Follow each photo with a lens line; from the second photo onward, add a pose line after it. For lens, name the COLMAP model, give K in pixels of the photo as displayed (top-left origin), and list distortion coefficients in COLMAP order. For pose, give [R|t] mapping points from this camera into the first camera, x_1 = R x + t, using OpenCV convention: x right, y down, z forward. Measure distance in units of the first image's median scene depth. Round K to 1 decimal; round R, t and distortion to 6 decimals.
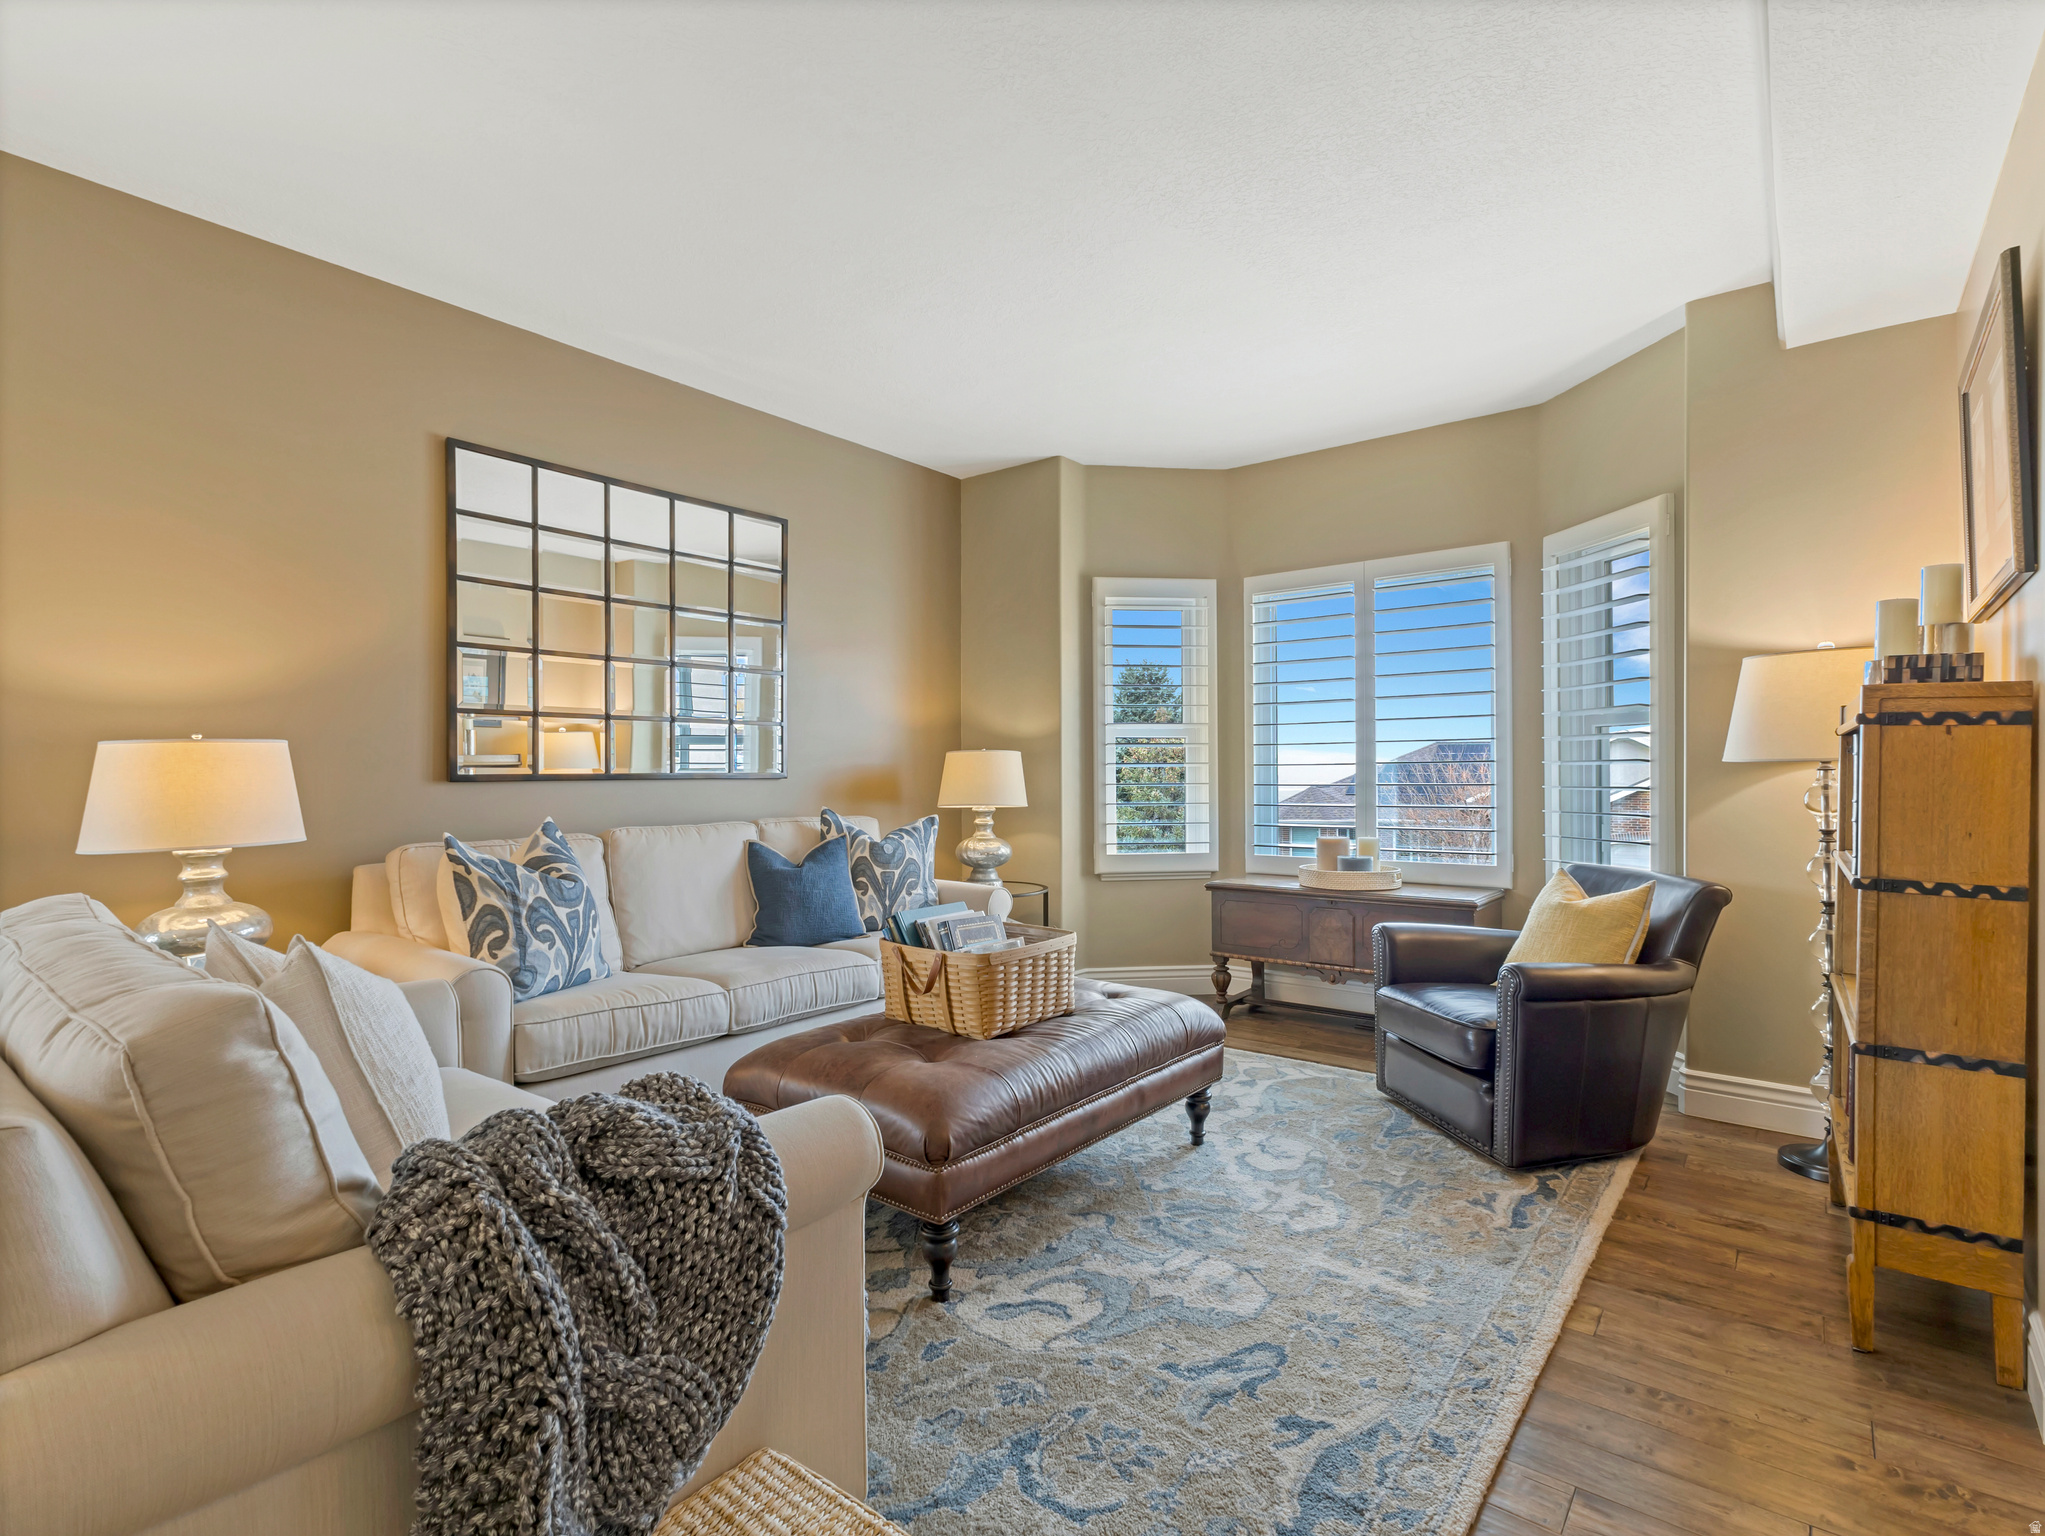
lens RADIAL K [[1008.6, 0, 1009.8], [0, 1008.6, 770.2], [0, 0, 1]] dist [0.013750, -0.001297]
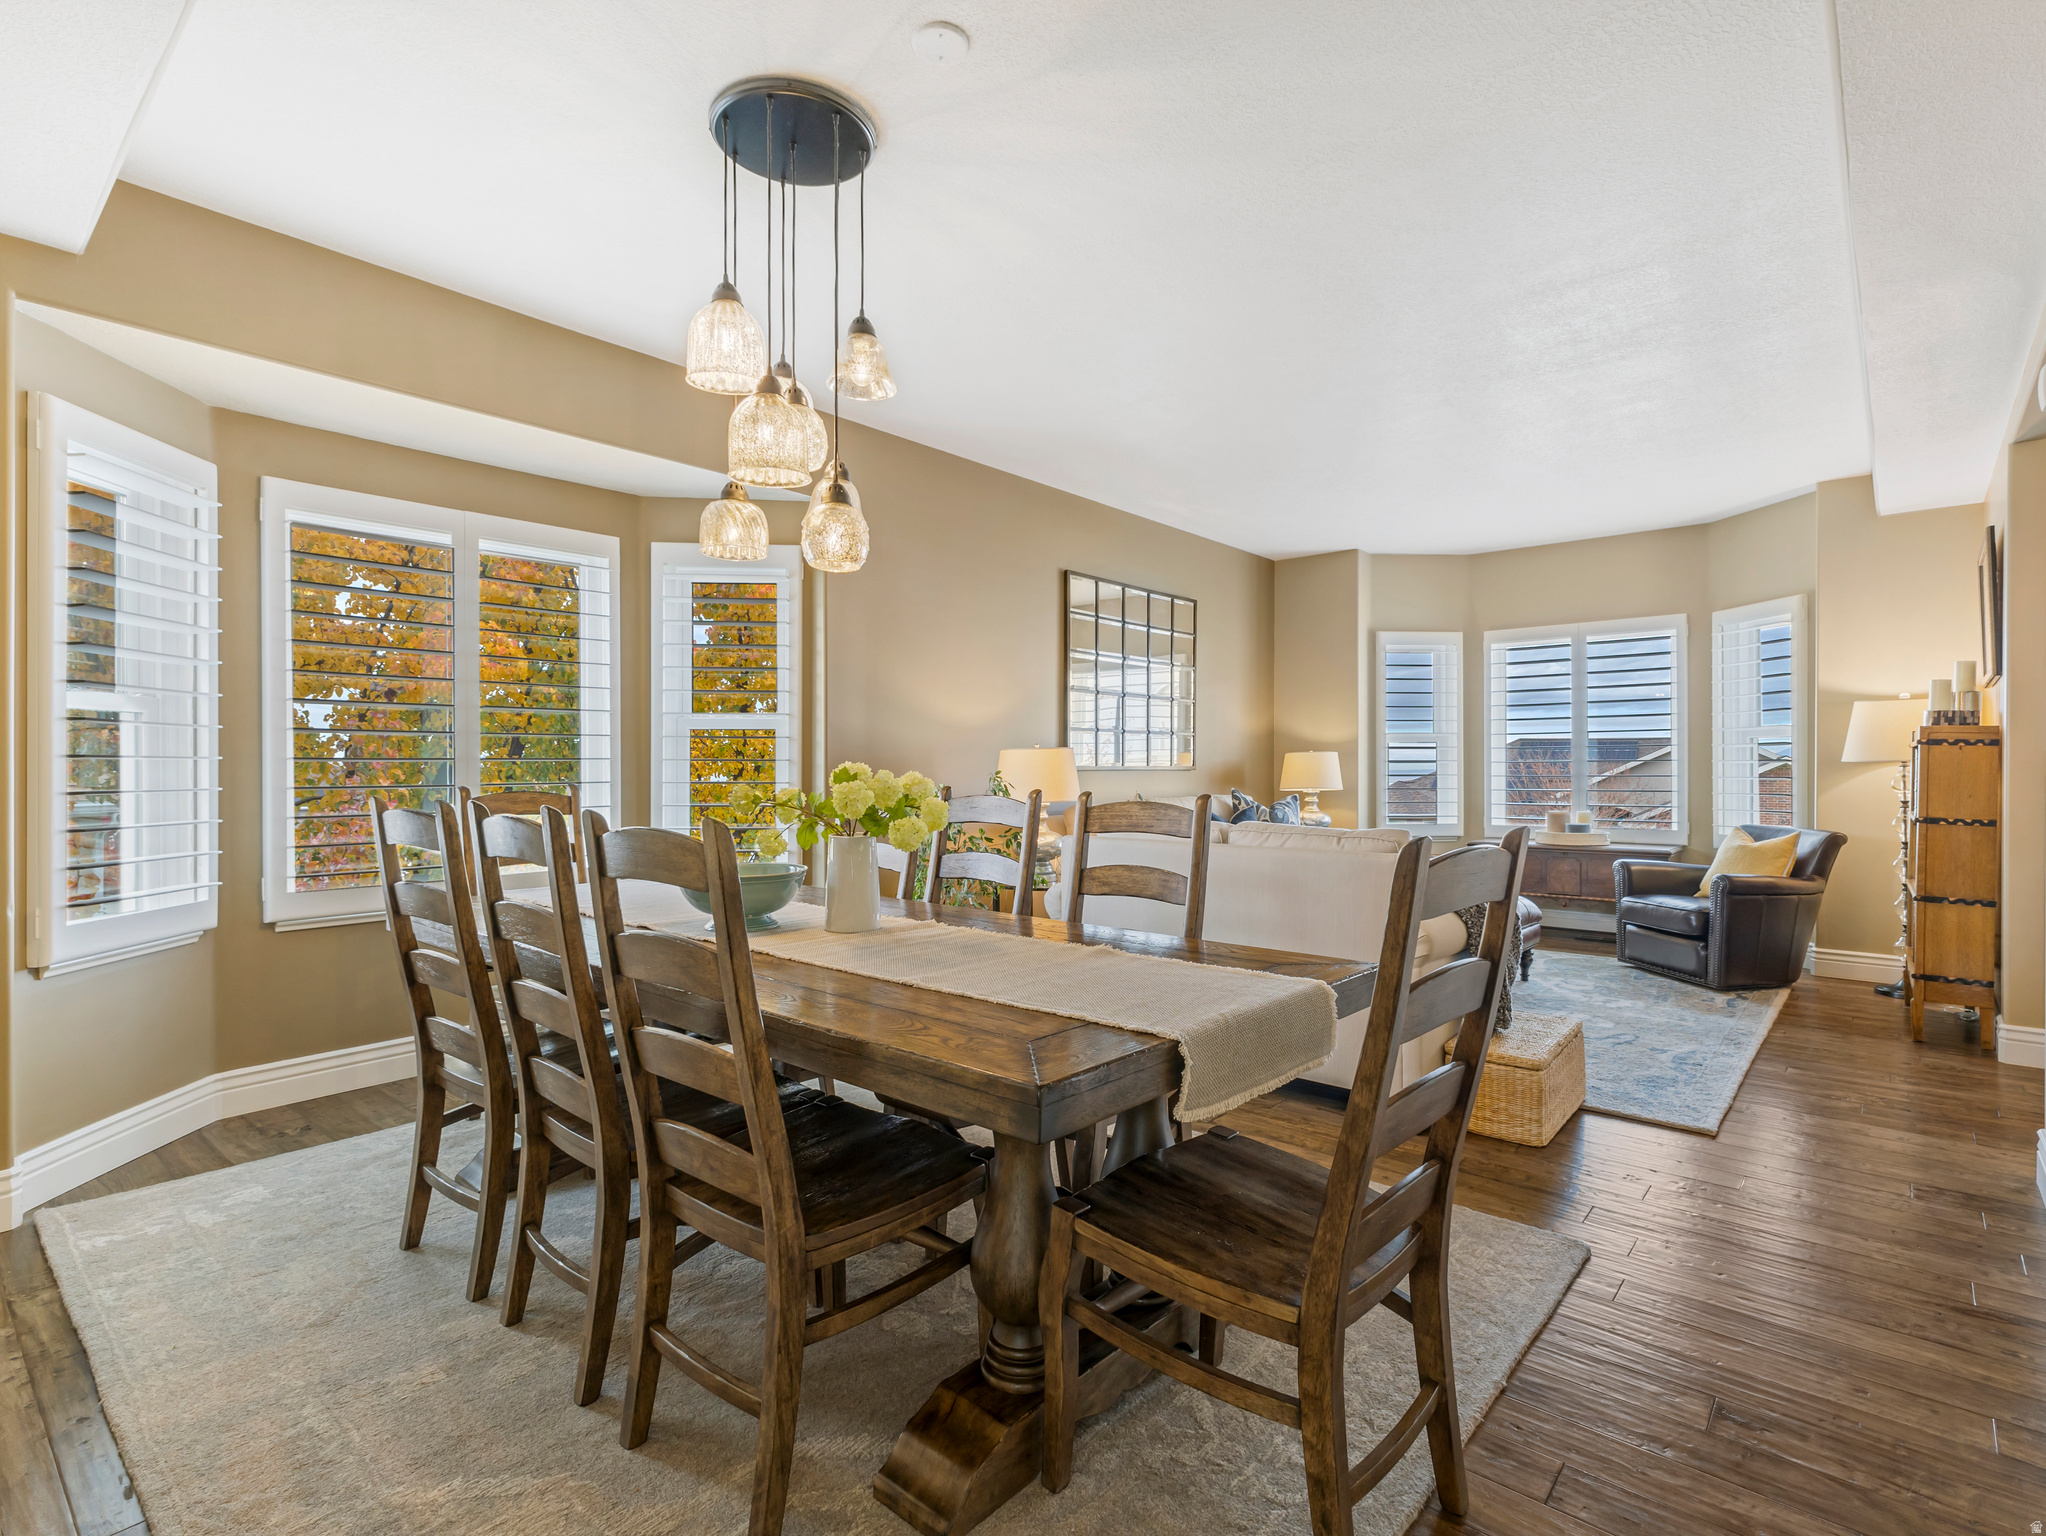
lens RADIAL K [[1009.1, 0, 1017.9], [0, 1009.1, 765.9], [0, 0, 1]] dist [0.013750, -0.001297]
pose [[0.998976, 0.003576, -0.045108, -0.618147], [-0.003523, 0.999993, 0.001272, 0.001699], [0.045112, -0.001112, 0.998981, -0.790359]]
